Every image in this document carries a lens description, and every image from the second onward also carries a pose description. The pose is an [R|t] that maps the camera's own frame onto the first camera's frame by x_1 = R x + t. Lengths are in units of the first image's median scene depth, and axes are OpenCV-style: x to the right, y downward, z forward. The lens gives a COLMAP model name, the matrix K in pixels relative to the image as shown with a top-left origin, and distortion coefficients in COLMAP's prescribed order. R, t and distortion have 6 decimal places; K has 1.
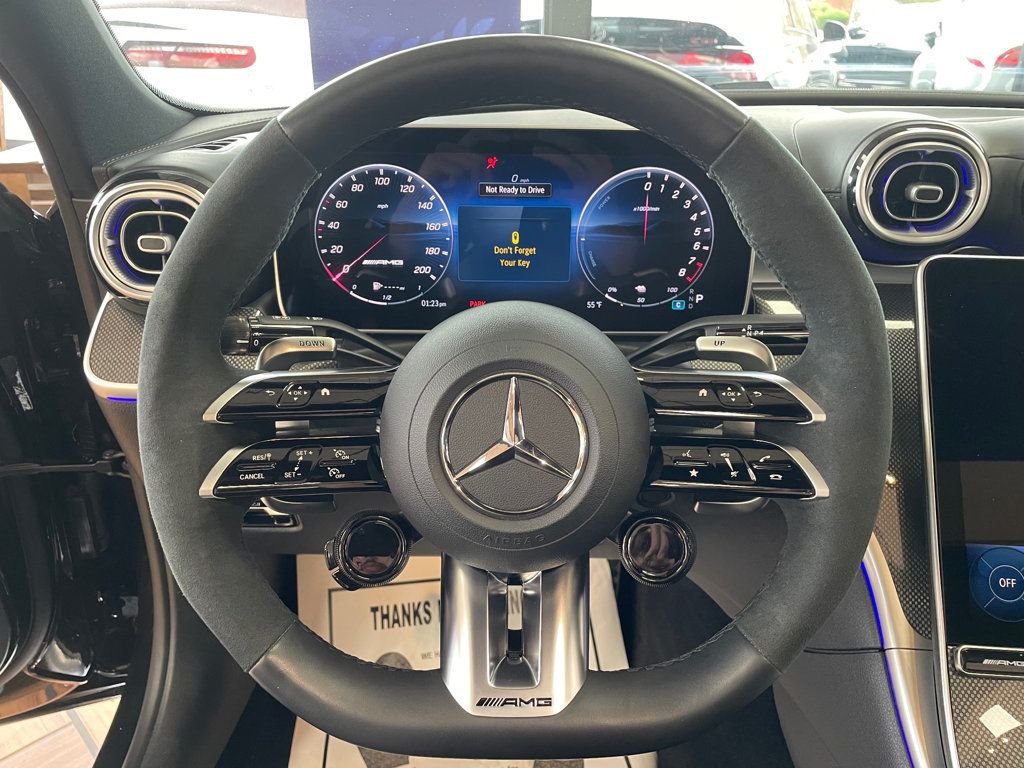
lens RADIAL K [[751.5, 0, 520.0], [0, 751.5, 386.9], [0, 0, 1]] dist [0.079779, -0.109434]
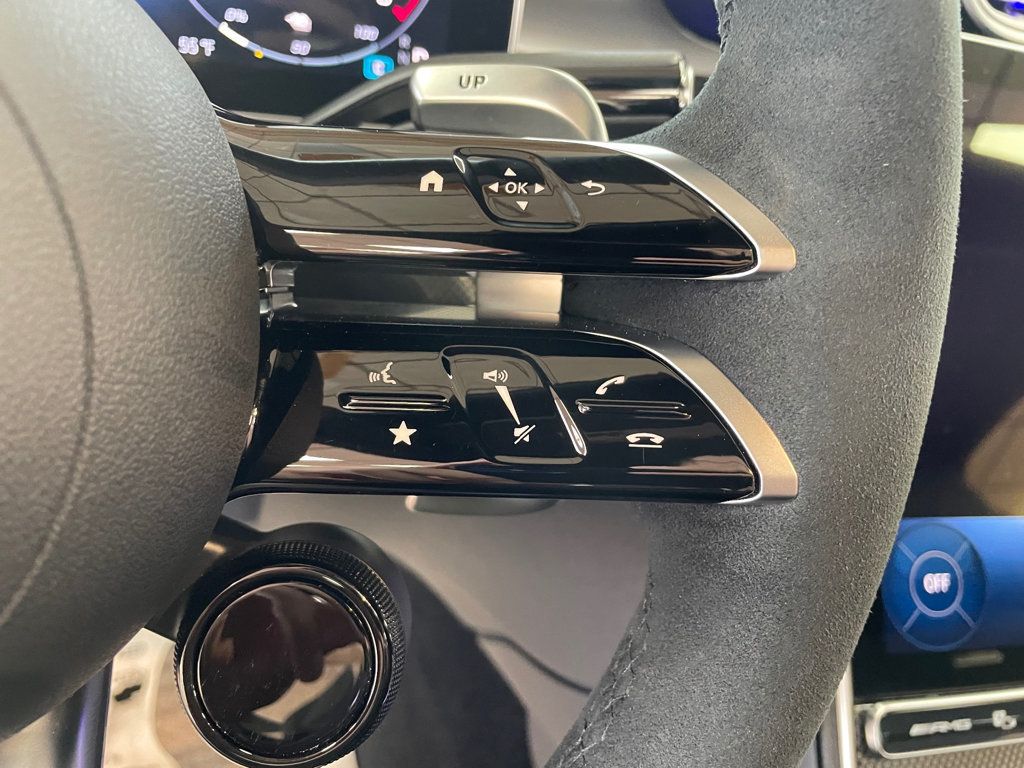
lens RADIAL K [[751.5, 0, 520.0], [0, 751.5, 386.9], [0, 0, 1]] dist [0.079779, -0.109434]
pose [[0.933541, -0.021750, 0.357810, 0.165879], [-0.021528, 0.992954, 0.116526, 0.057414], [-0.357823, -0.116484, 0.926495, 0.701042]]
